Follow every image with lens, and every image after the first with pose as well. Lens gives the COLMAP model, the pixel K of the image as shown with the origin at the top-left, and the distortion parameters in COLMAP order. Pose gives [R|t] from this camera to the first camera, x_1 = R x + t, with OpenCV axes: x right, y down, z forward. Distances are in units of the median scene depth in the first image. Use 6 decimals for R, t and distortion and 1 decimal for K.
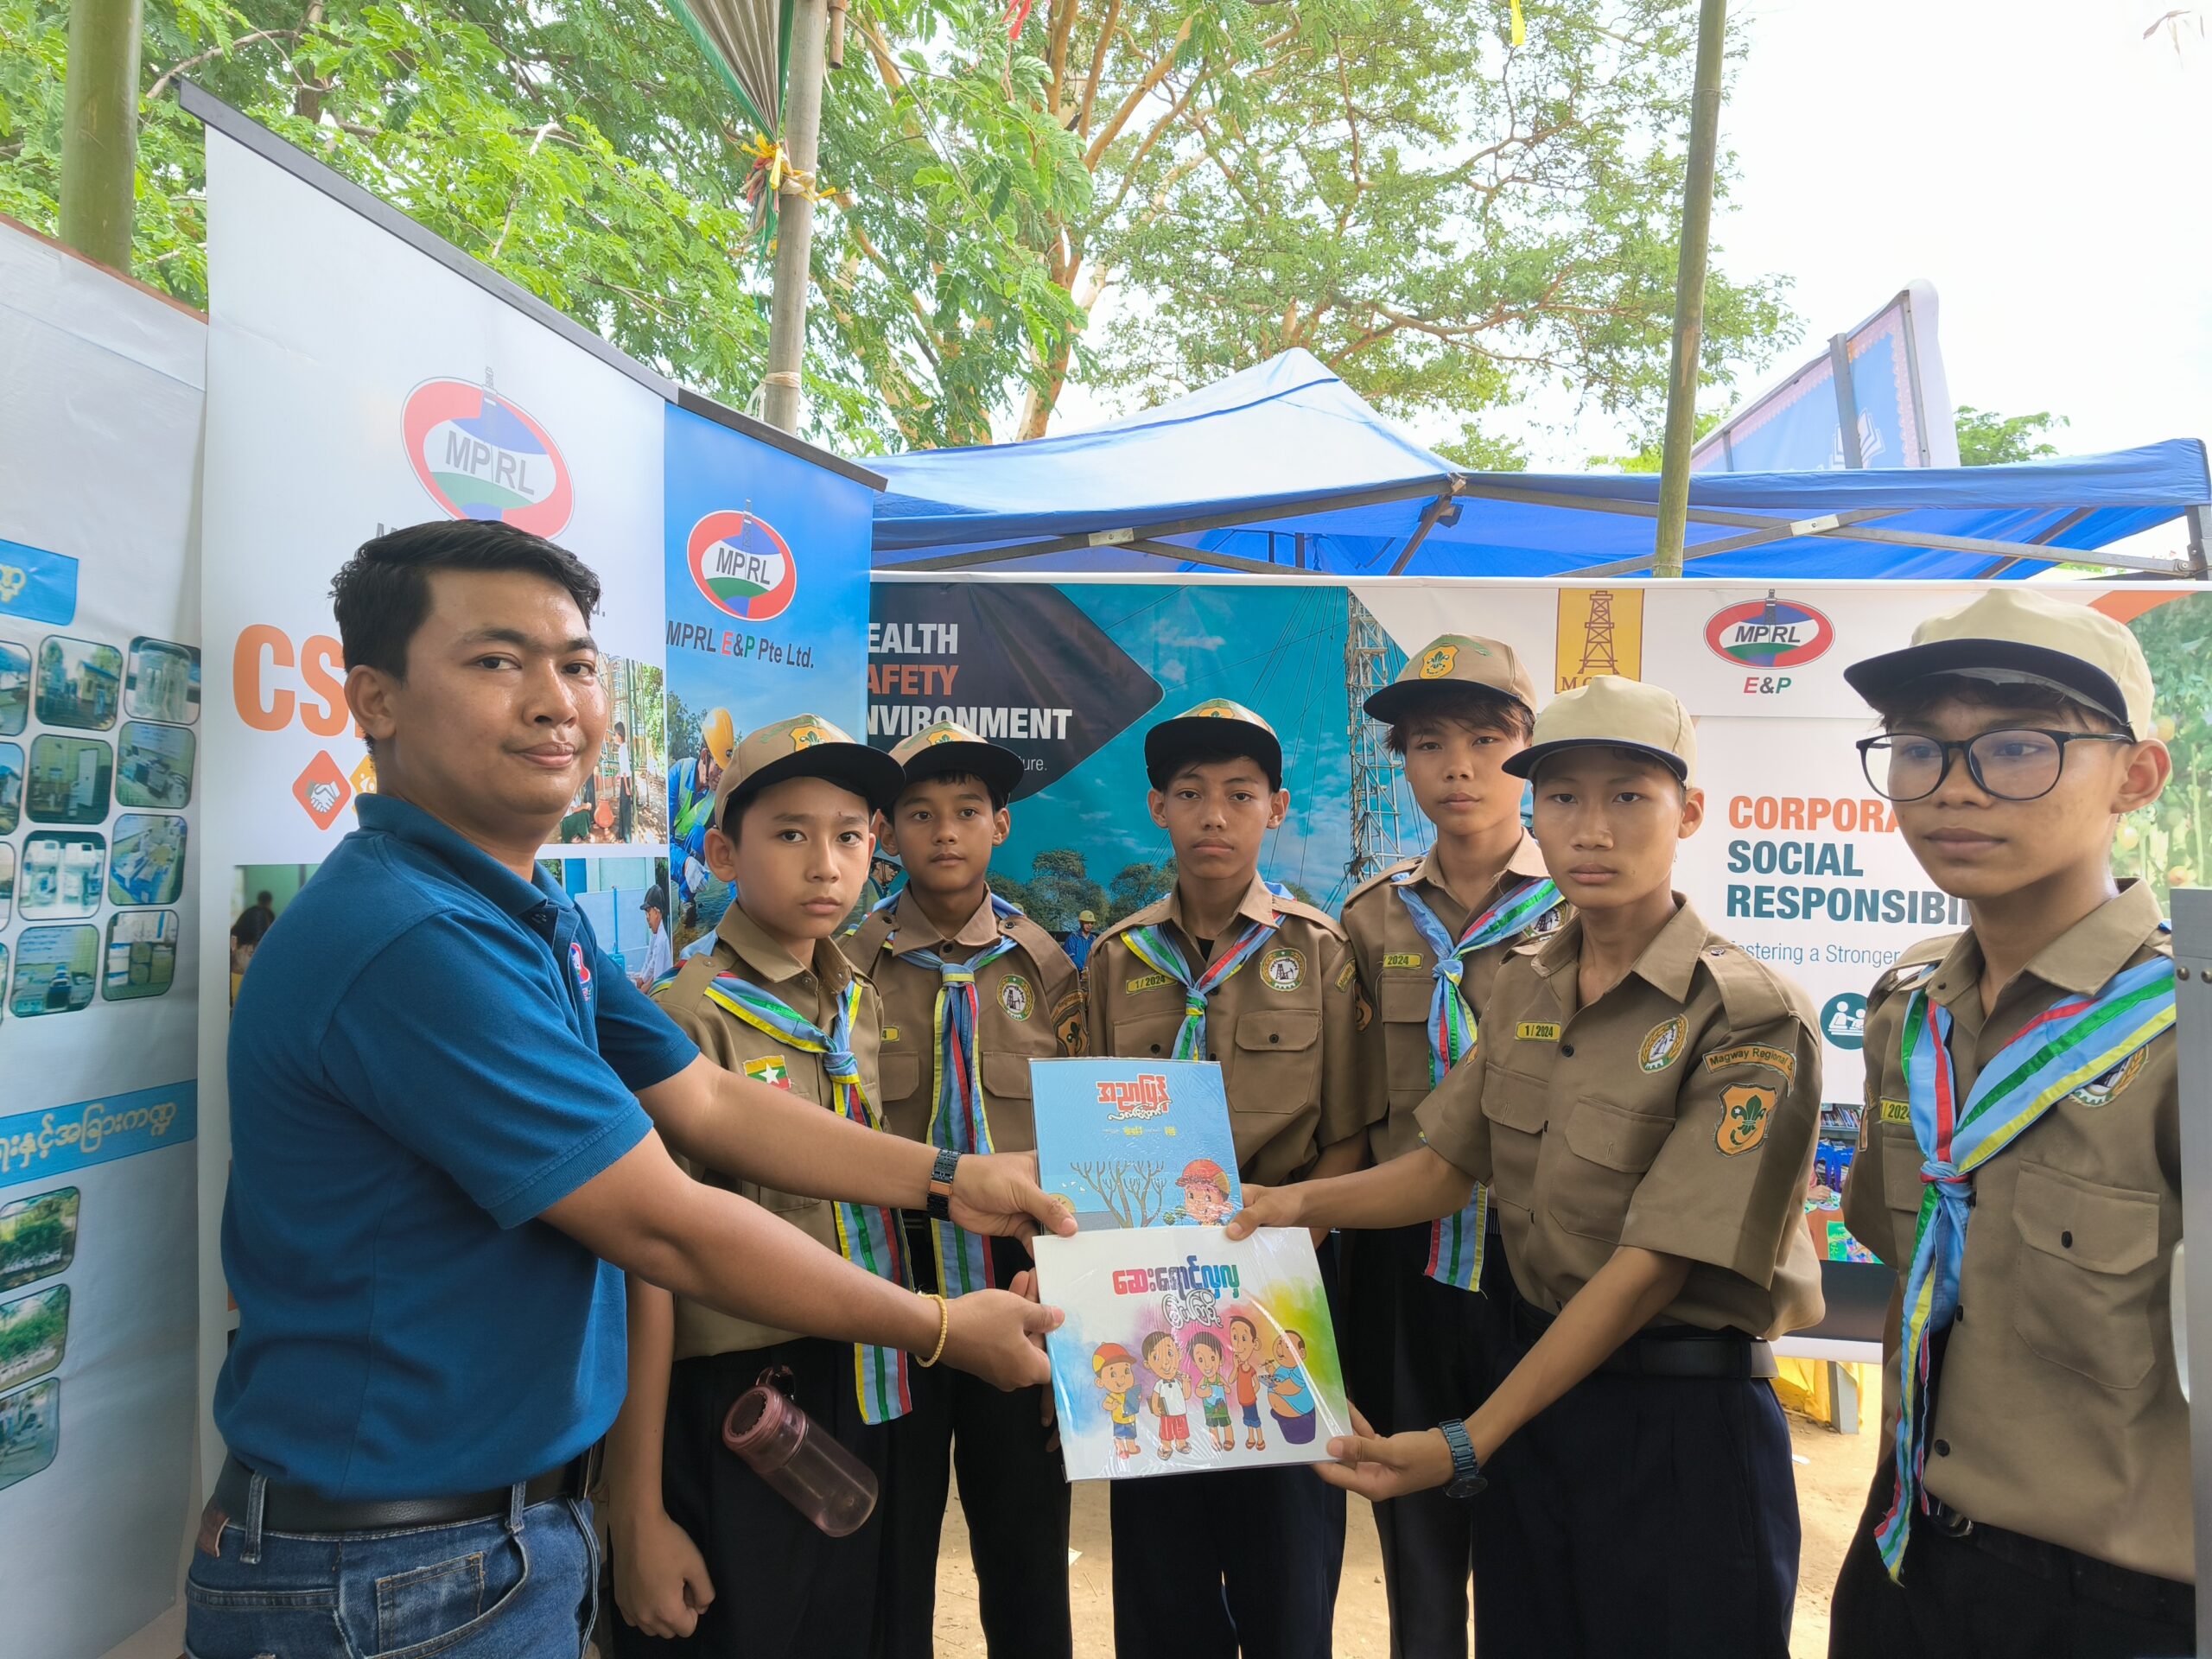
lens RADIAL K [[1513.4, 0, 1099.9], [0, 1513.4, 809.8], [0, 0, 1]] dist [0.051951, -0.033217]
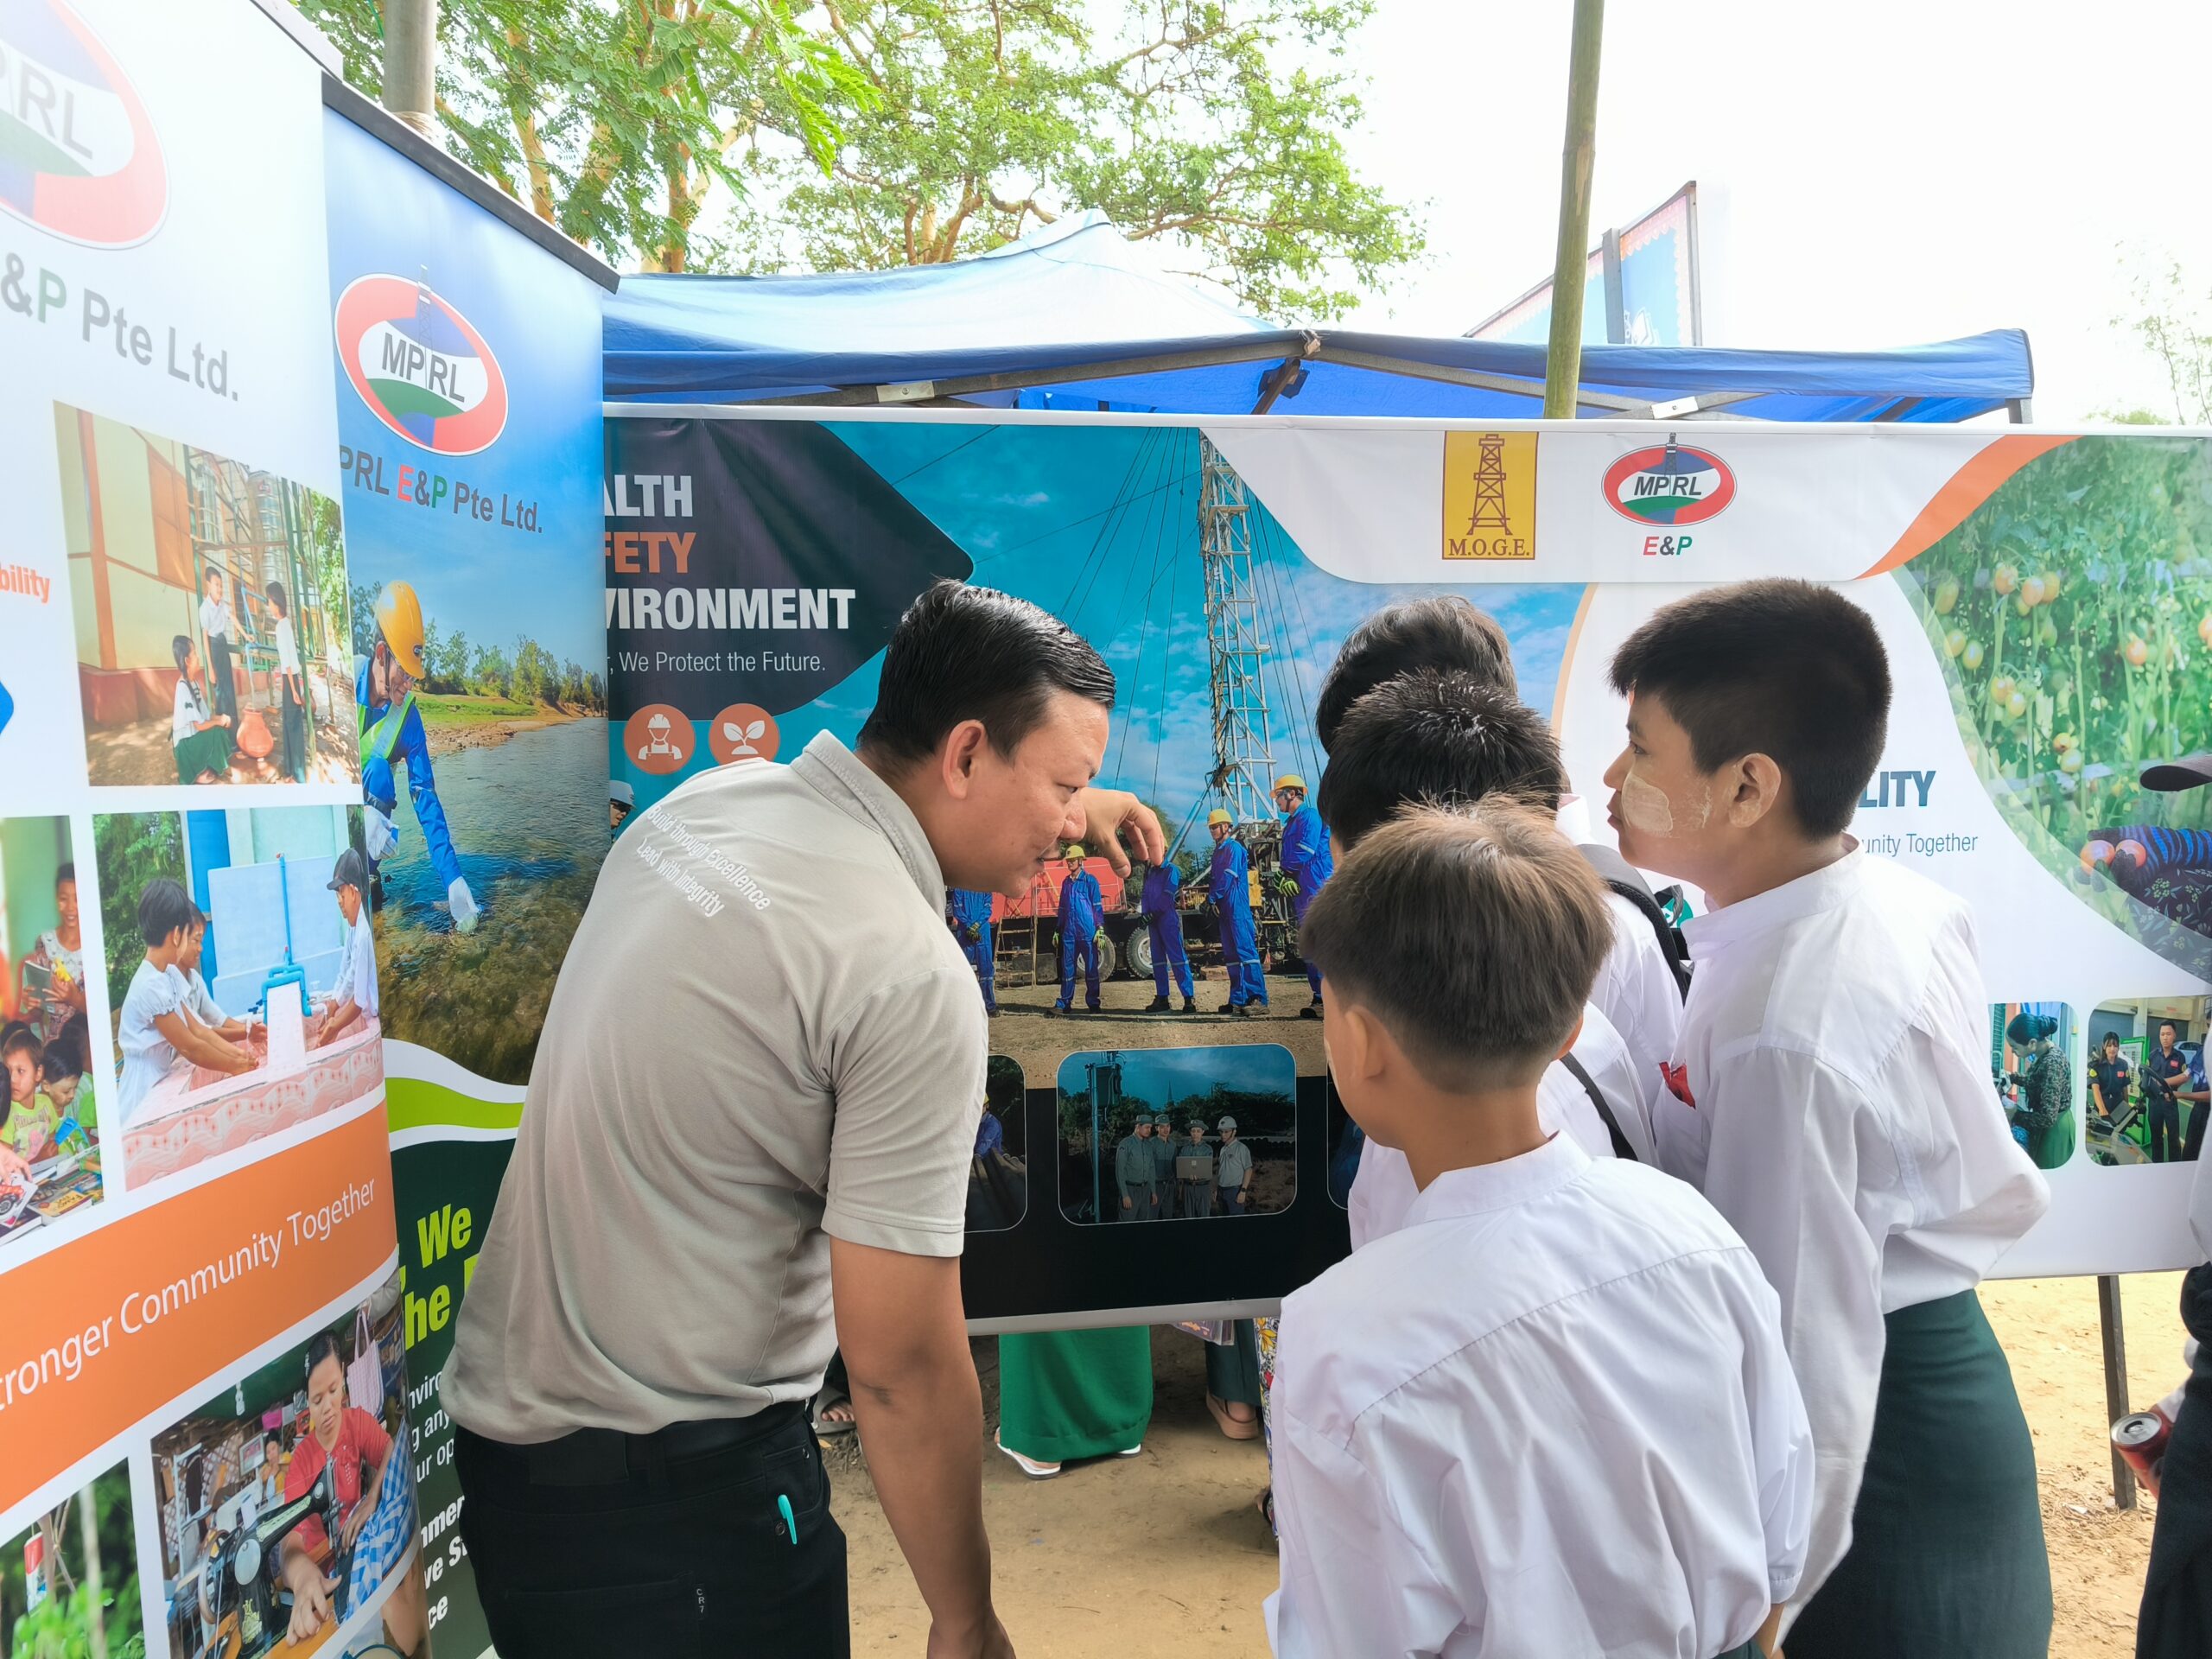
lens RADIAL K [[1538.1, 0, 1079.0], [0, 1538.1, 832.5], [0, 0, 1]] dist [0.056930, -0.045479]
pose [[0.963631, -0.056336, 0.261232, -0.127709], [0.040657, 0.997054, 0.065045, 0.010647], [-0.264127, -0.052058, 0.963082, 0.228154]]
